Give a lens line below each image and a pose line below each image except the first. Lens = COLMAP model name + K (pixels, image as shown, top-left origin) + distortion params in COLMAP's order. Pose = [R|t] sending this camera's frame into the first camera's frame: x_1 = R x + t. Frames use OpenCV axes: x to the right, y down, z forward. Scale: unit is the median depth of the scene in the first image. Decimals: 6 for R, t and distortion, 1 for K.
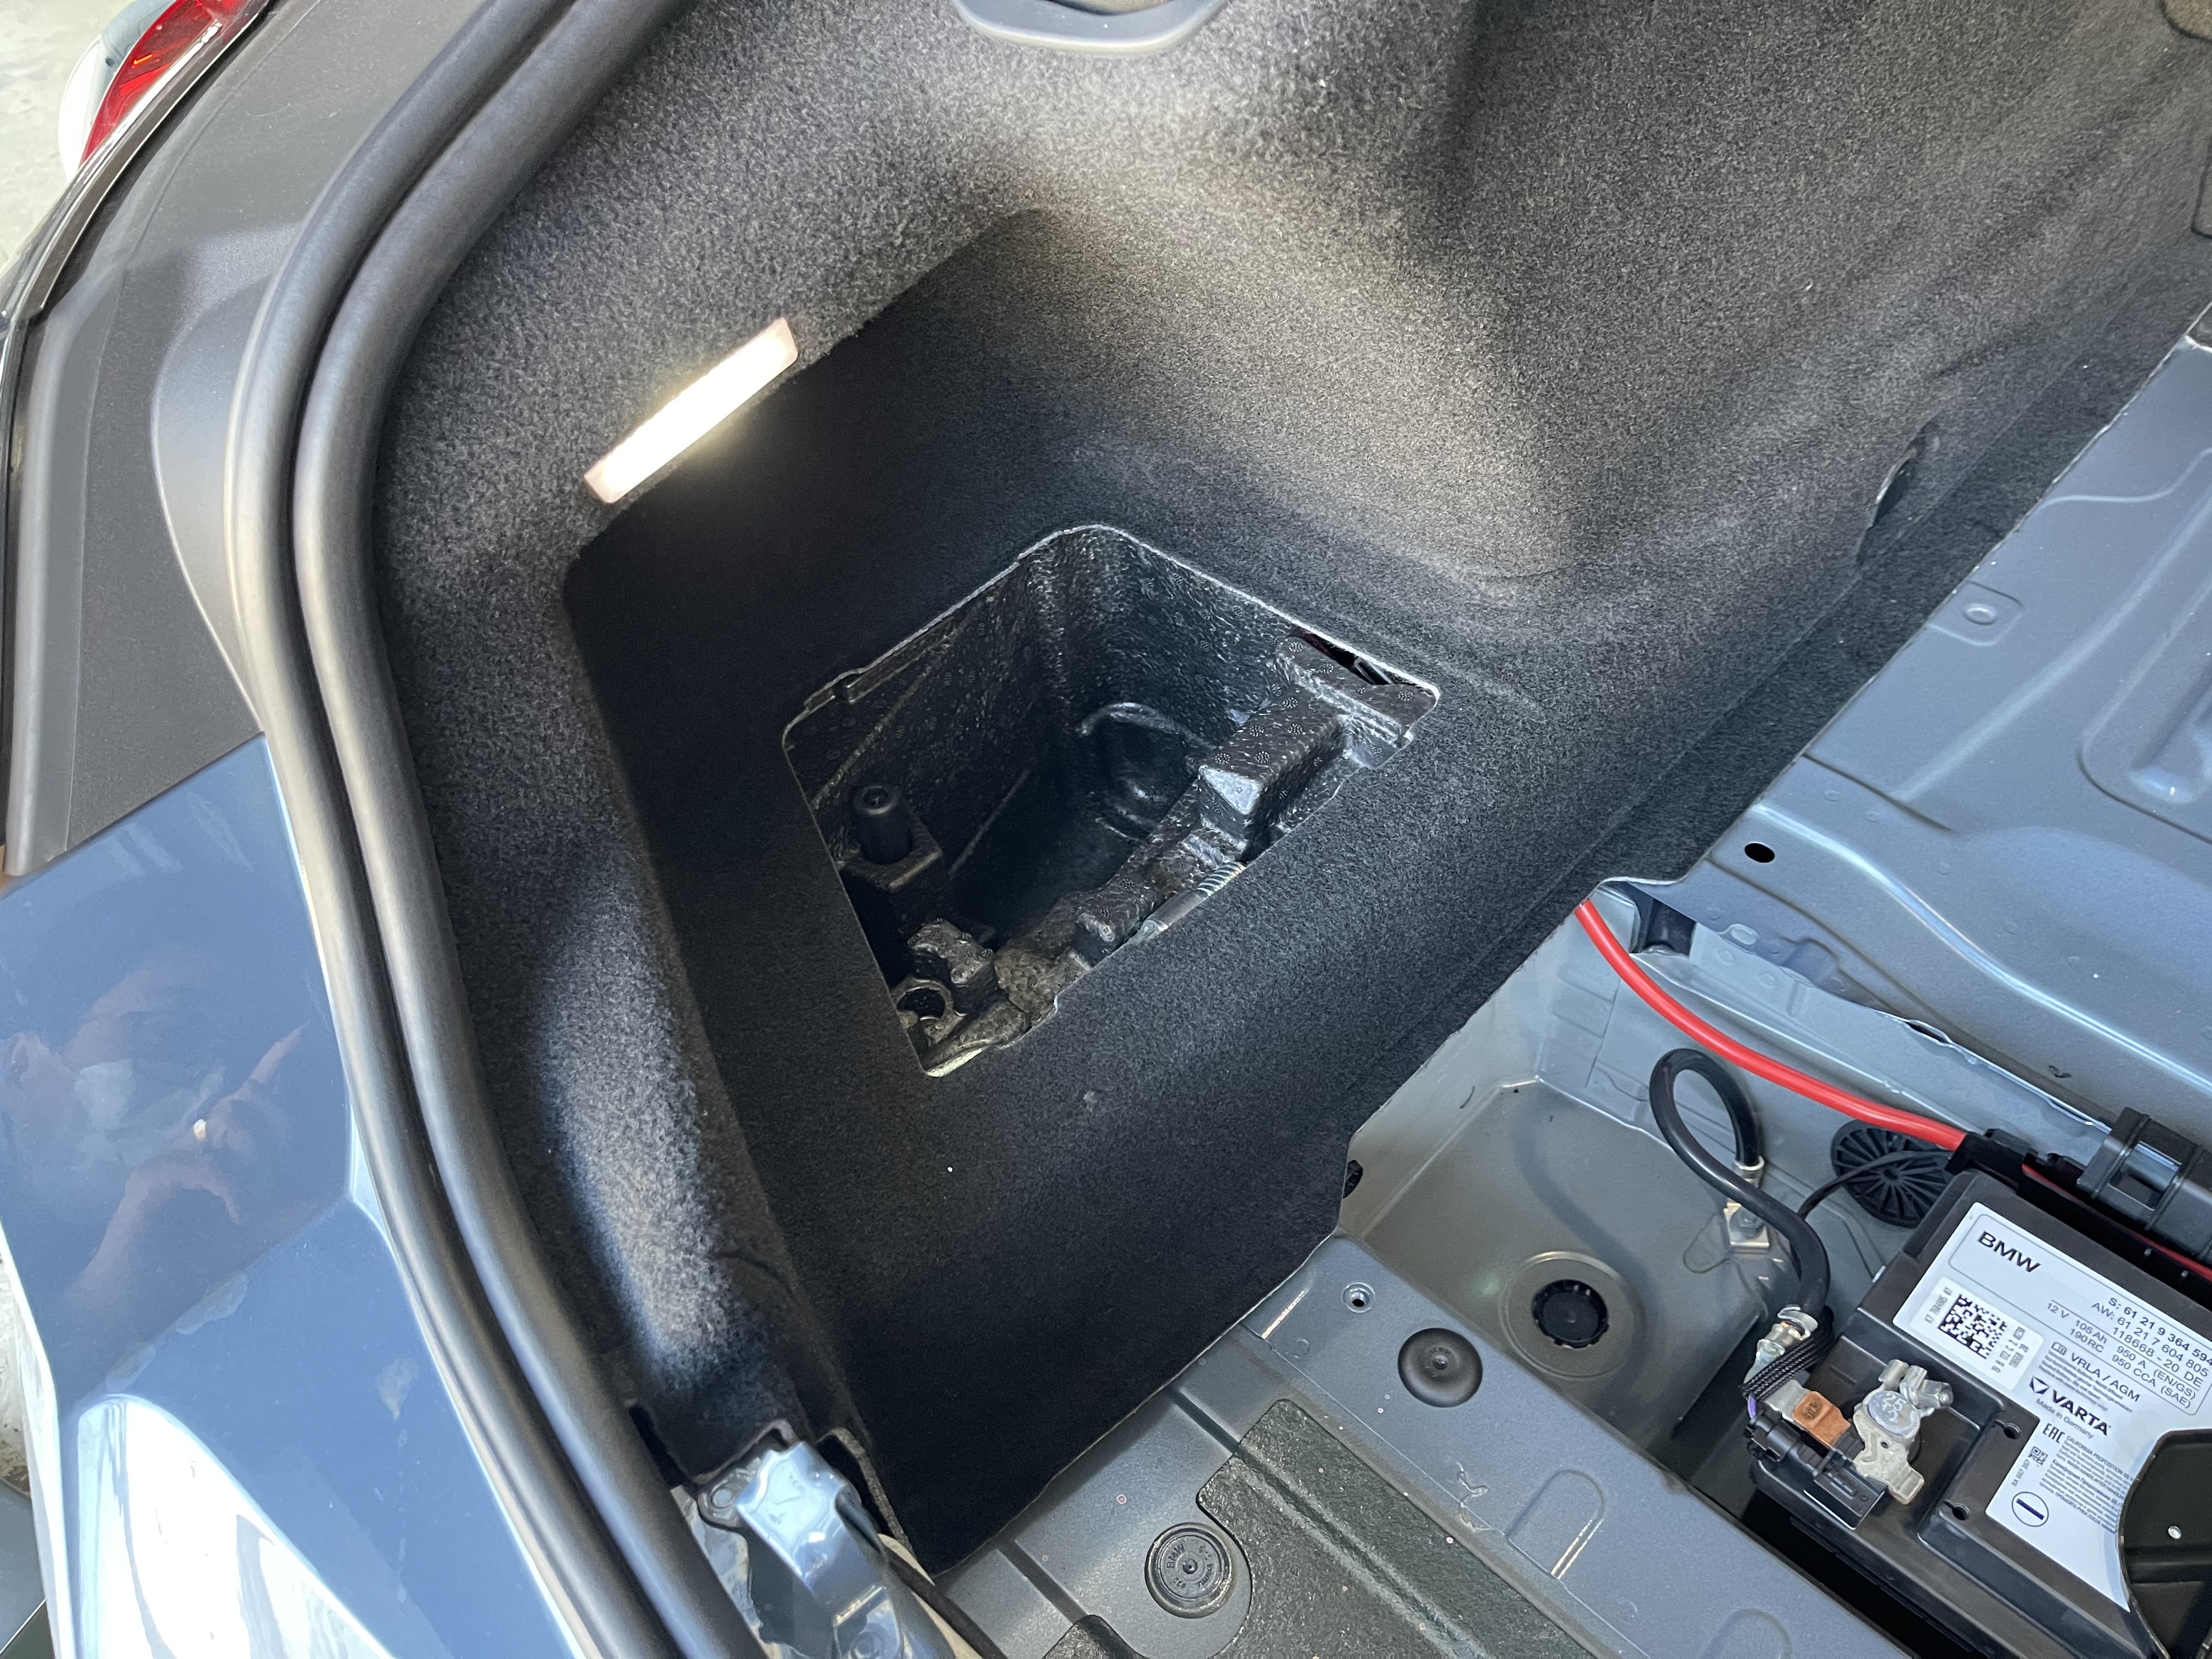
lens RADIAL K [[1697.7, 0, 1106.0], [0, 1697.7, 829.5], [0, 0, 1]] dist [0.041386, -0.068977]
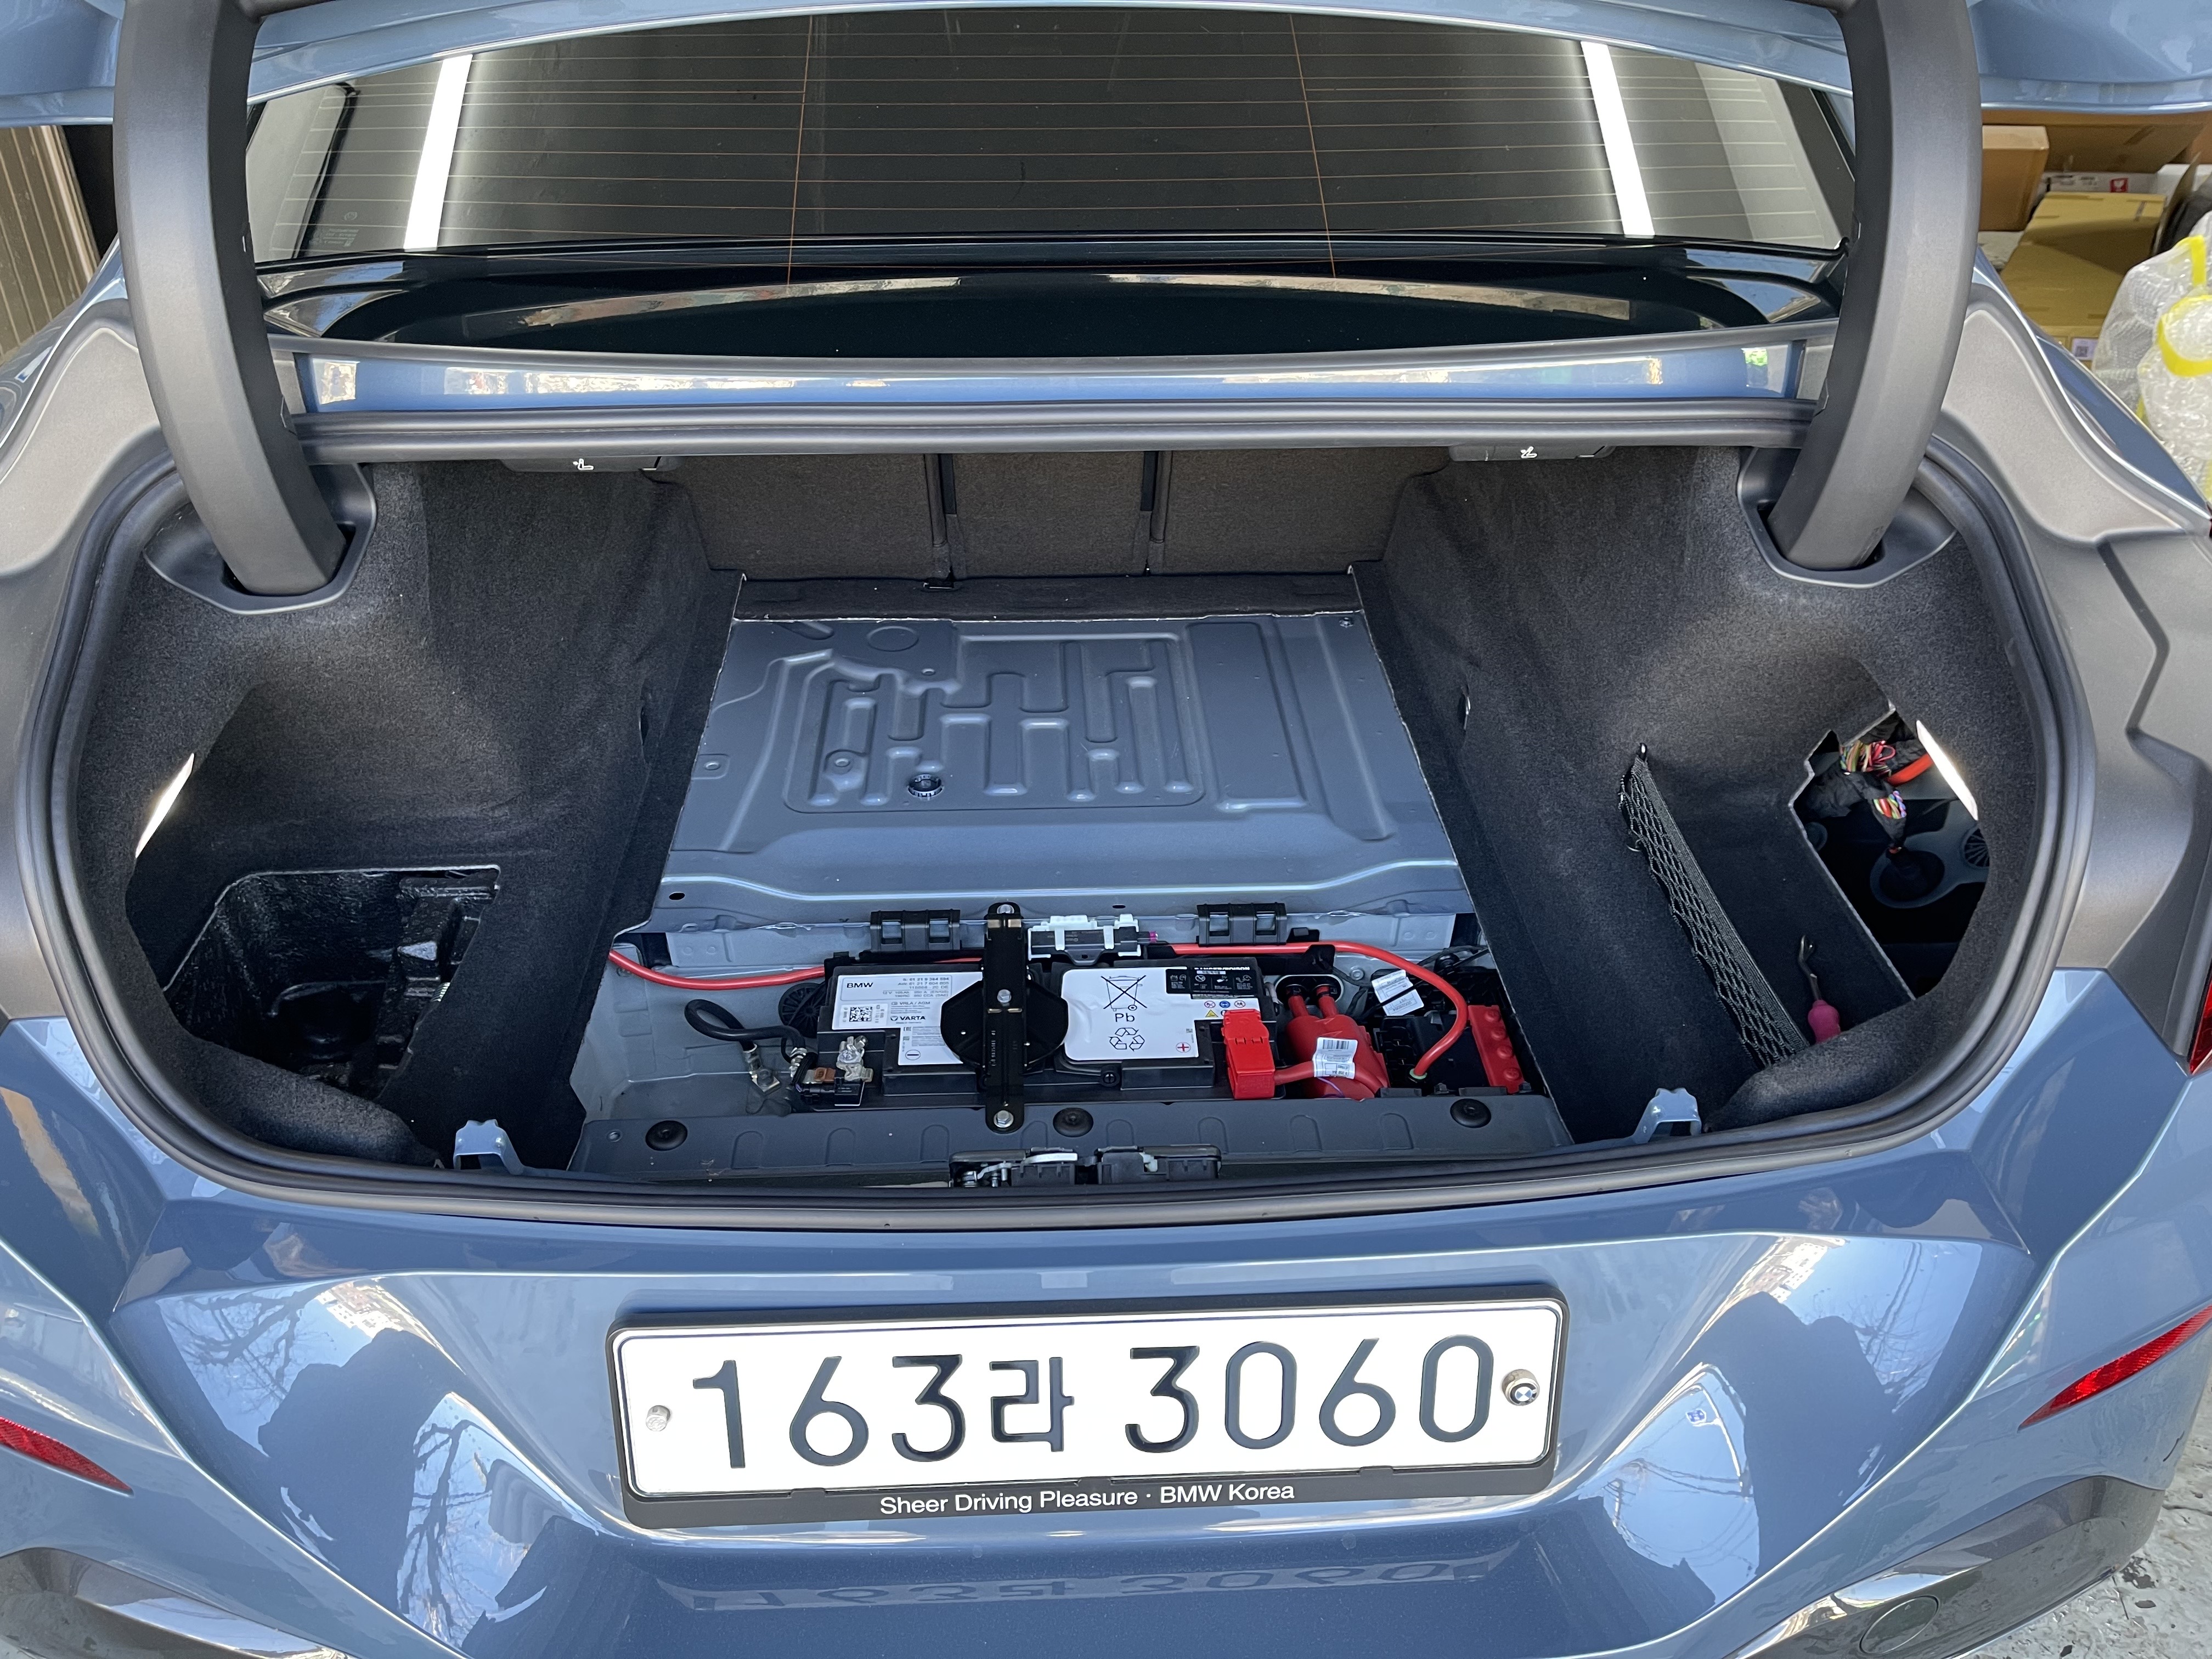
lens RADIAL K [[1682.8, 0, 1106.0], [0, 1682.8, 829.5], [0, 0, 1]] dist [0.050310, -0.047478]
pose [[0.682969, -0.347589, 0.642445, -0.553154], [0.491656, 0.869212, -0.052390, 0.323224], [-0.540211, 0.351643, 0.764539, -0.860989]]
